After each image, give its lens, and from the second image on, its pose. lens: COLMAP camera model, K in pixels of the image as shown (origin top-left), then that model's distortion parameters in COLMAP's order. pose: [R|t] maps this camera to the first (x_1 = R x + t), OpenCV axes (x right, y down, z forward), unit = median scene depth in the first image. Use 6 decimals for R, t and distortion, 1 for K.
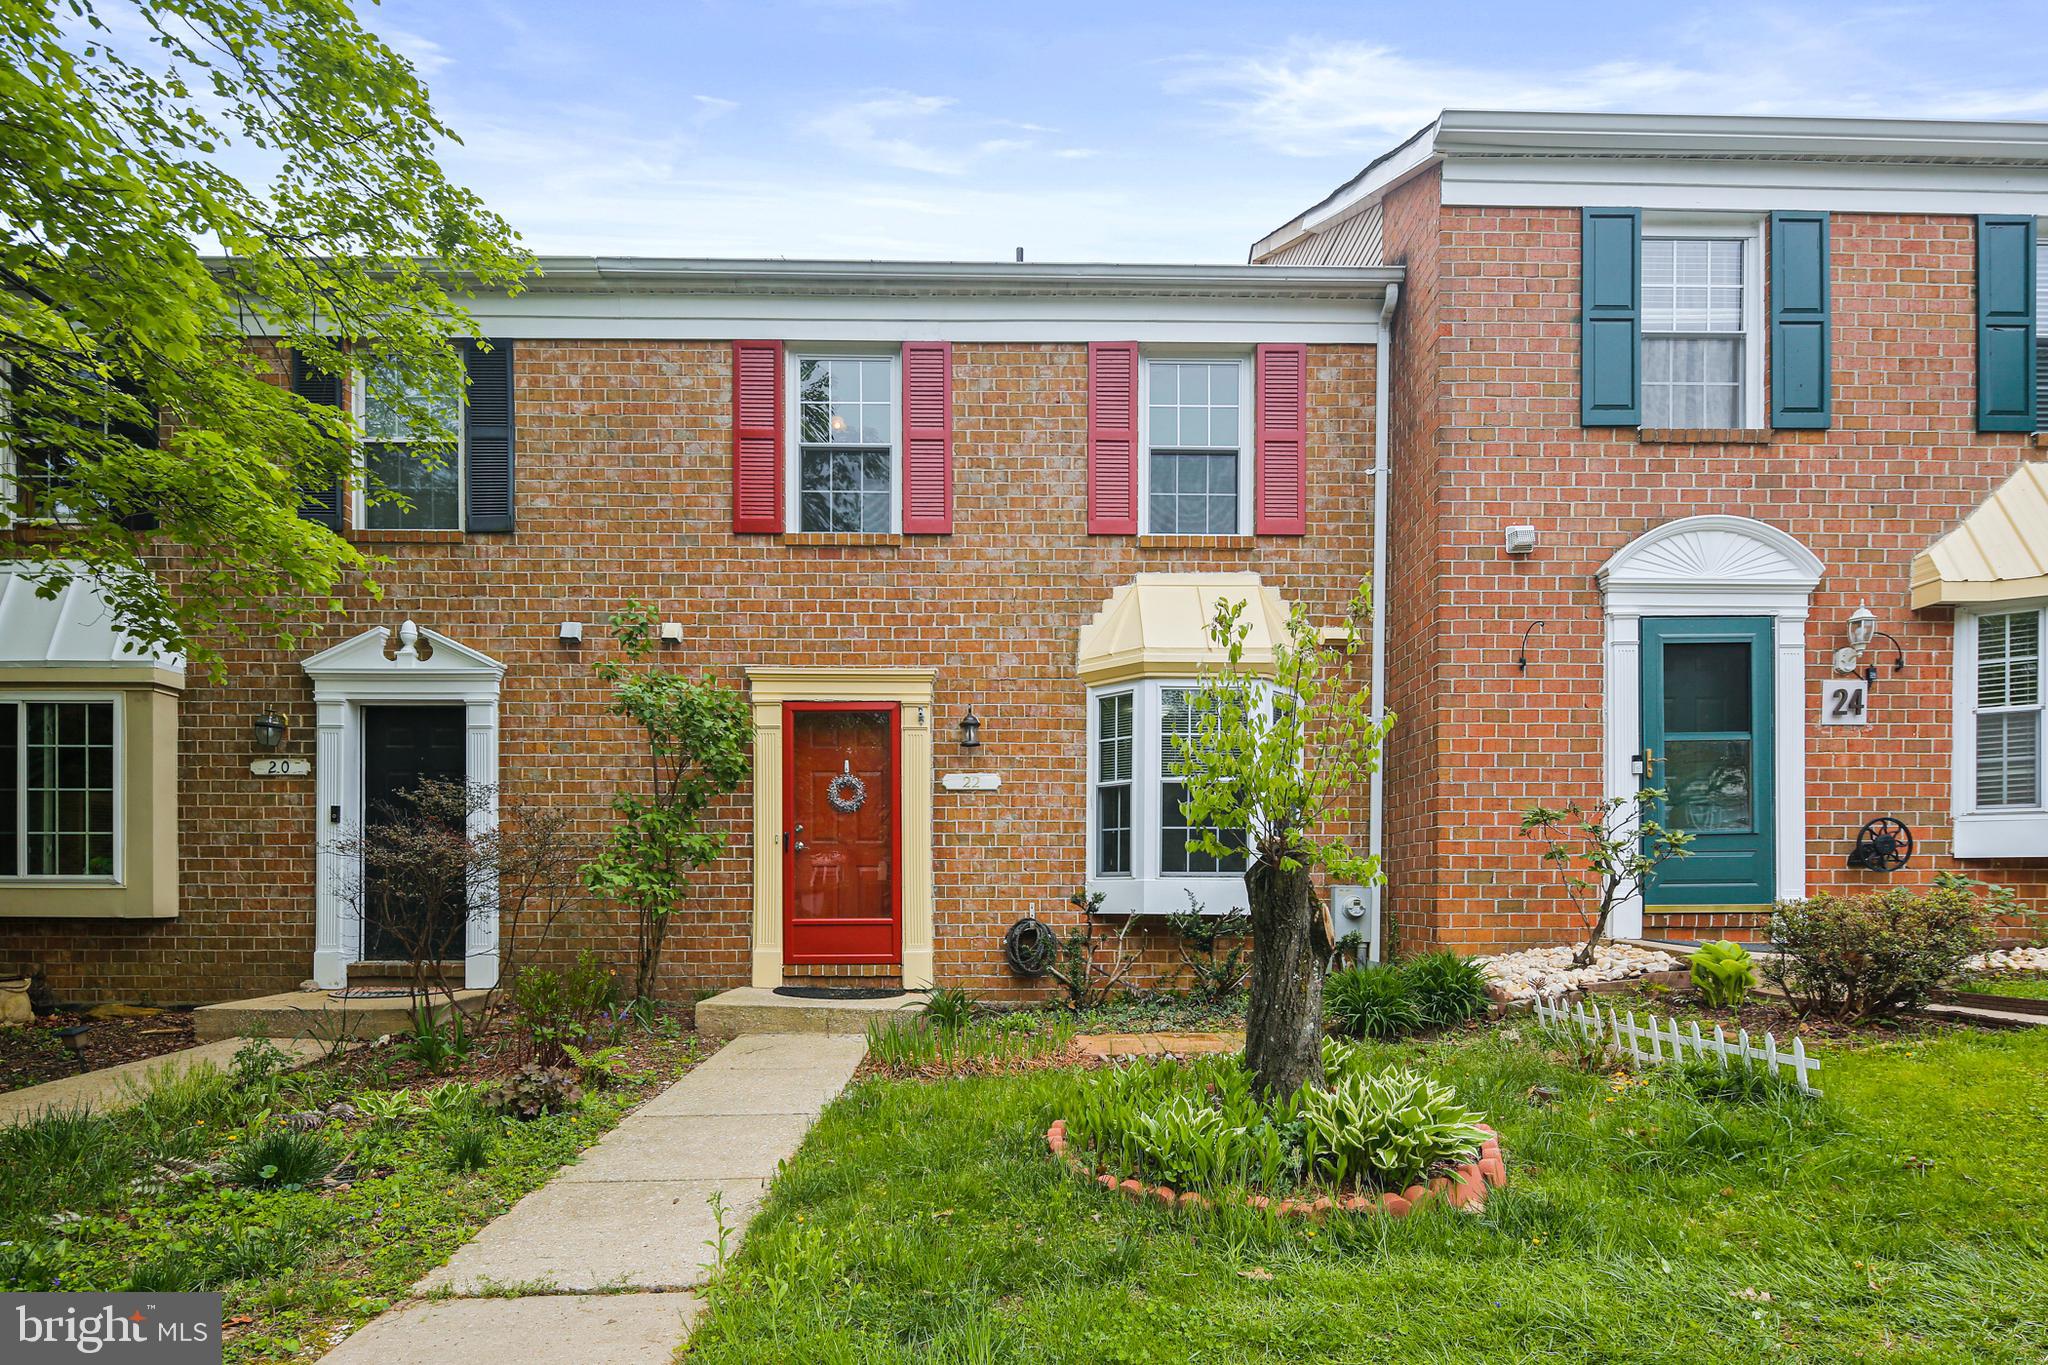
lens RADIAL K [[985.7, 0, 1017.0], [0, 985.7, 696.2], [0, 0, 1]] dist [-0.001207, -0.003052]
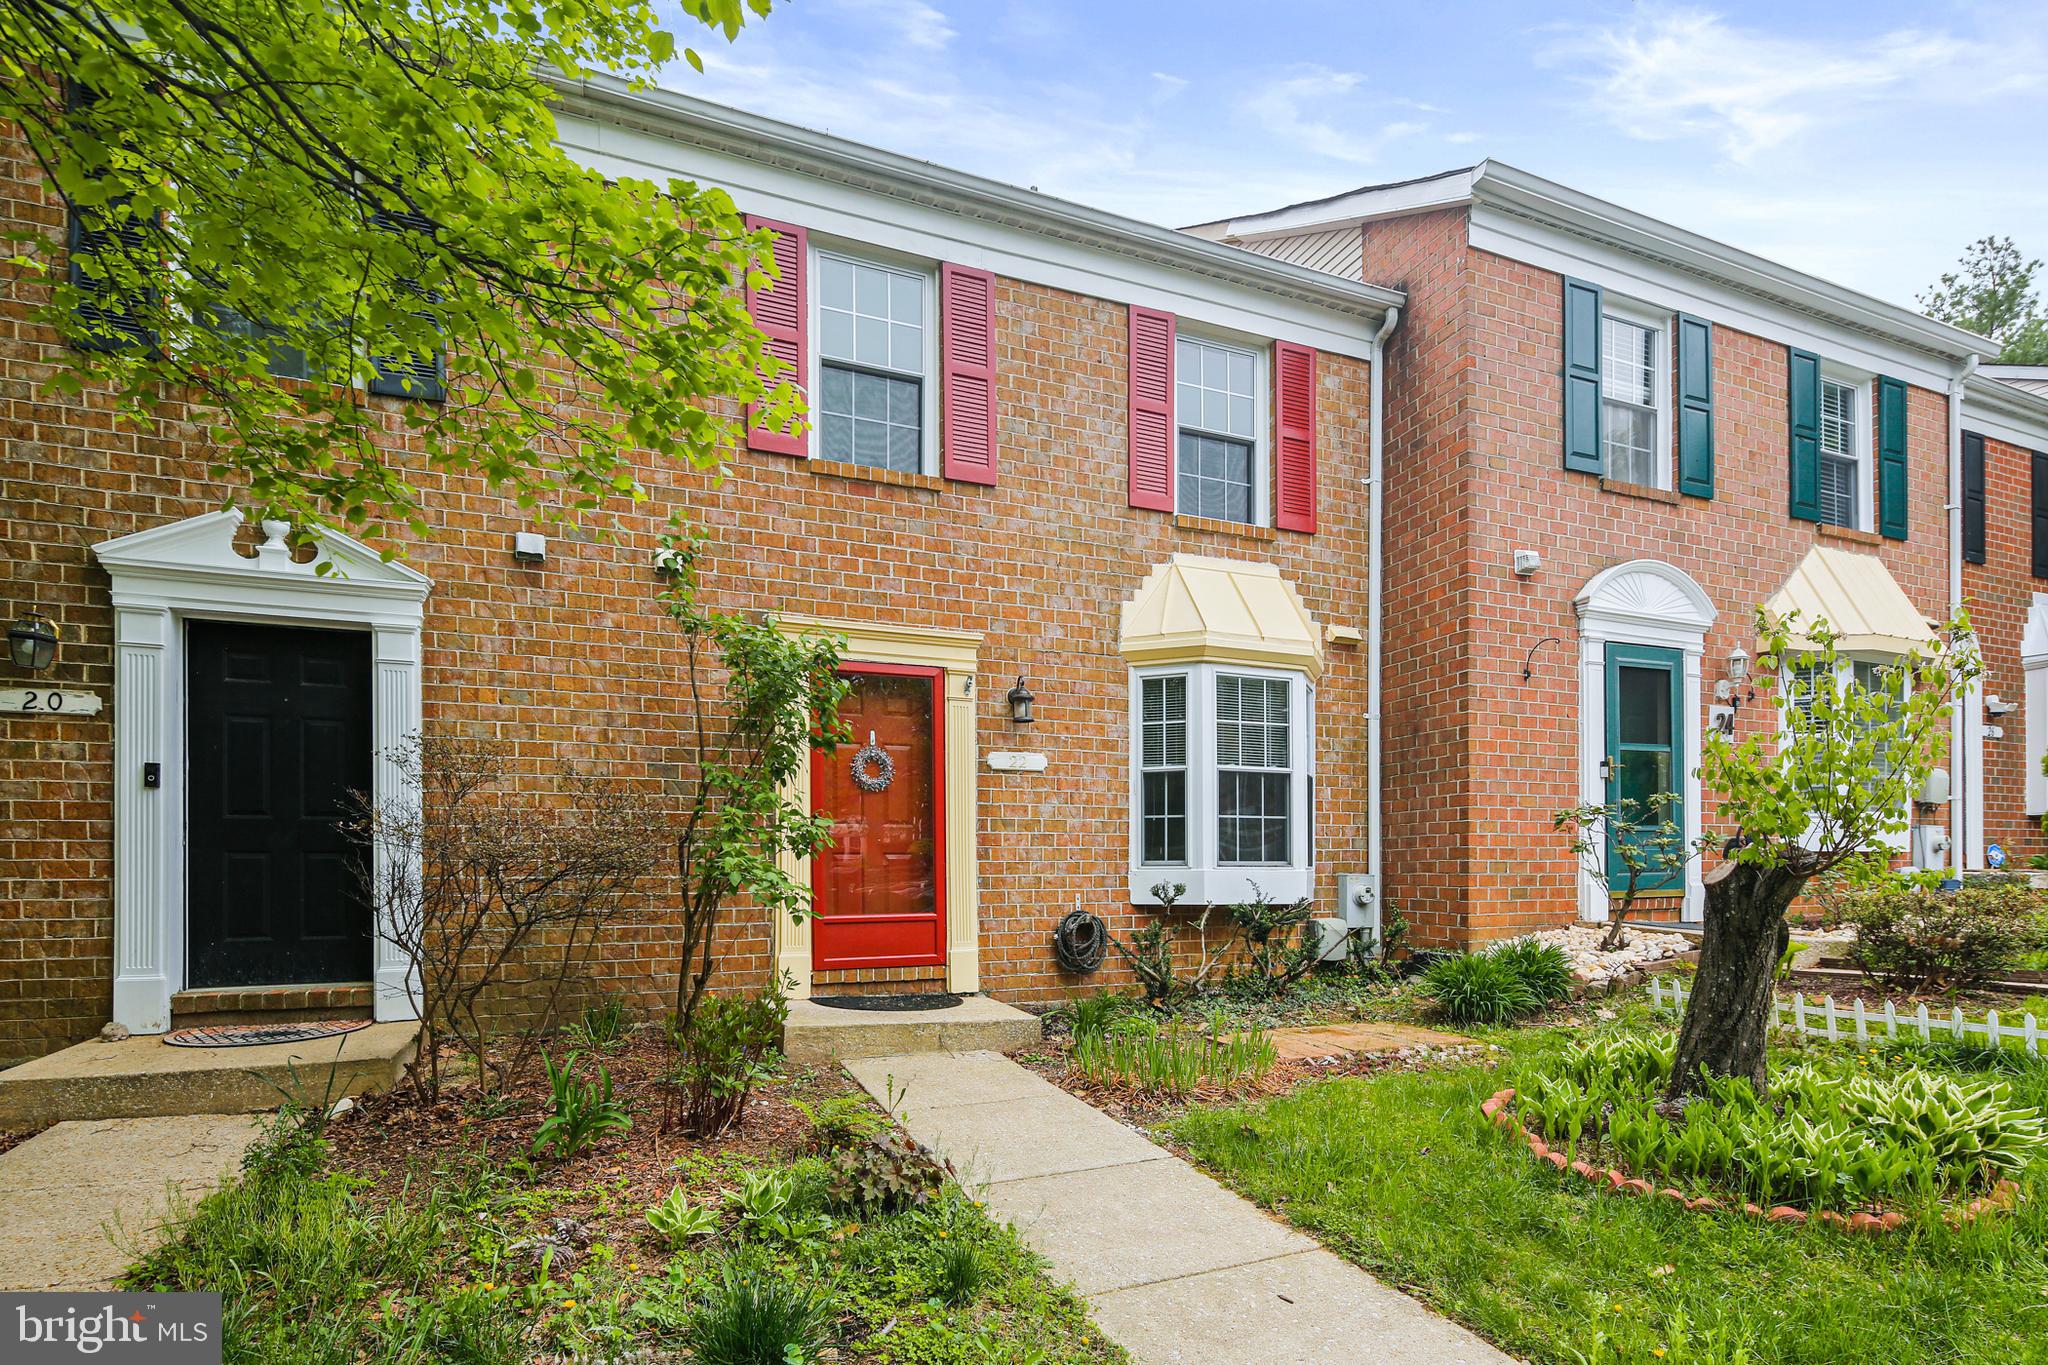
lens RADIAL K [[985.7, 0, 1025.5], [0, 985.7, 680.3], [0, 0, 1]] dist [-0.001207, -0.003052]
pose [[0.931139, 0.065874, 0.358666, -0.374053], [-0.069973, 0.997548, -0.001554, 0.013231], [-0.357889, -0.023650, 0.933465, 0.151571]]
